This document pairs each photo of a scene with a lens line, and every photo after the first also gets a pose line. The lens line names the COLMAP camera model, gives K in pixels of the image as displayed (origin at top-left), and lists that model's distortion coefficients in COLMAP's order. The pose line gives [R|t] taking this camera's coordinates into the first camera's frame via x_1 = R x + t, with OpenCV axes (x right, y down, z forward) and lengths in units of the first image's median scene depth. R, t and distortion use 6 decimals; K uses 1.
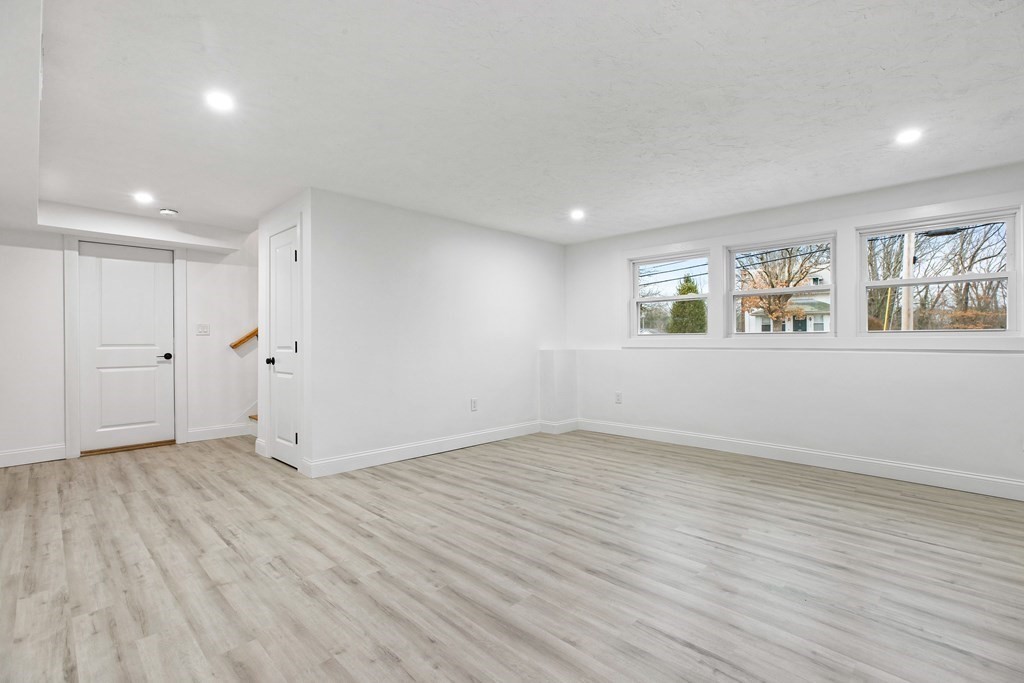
lens RADIAL K [[462.6, 0, 509.3], [0, 462.6, 341.7], [0, 0, 1]] dist [-0.005822, 0.003852]
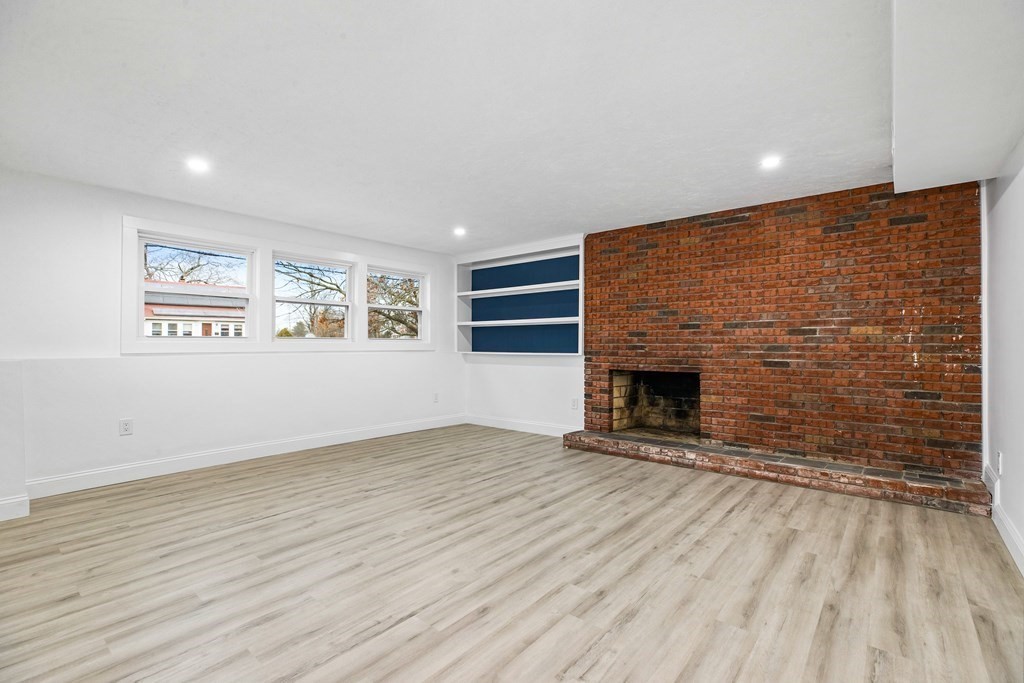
lens RADIAL K [[462.6, 0, 509.6], [0, 462.6, 343.1], [0, 0, 1]] dist [-0.005822, 0.003852]
pose [[-0.074342, 0.009125, 0.997191, -0.945118], [0.000099, 0.999958, -0.009143, 0.005755], [-0.997233, -0.000581, -0.074339, 0.925509]]
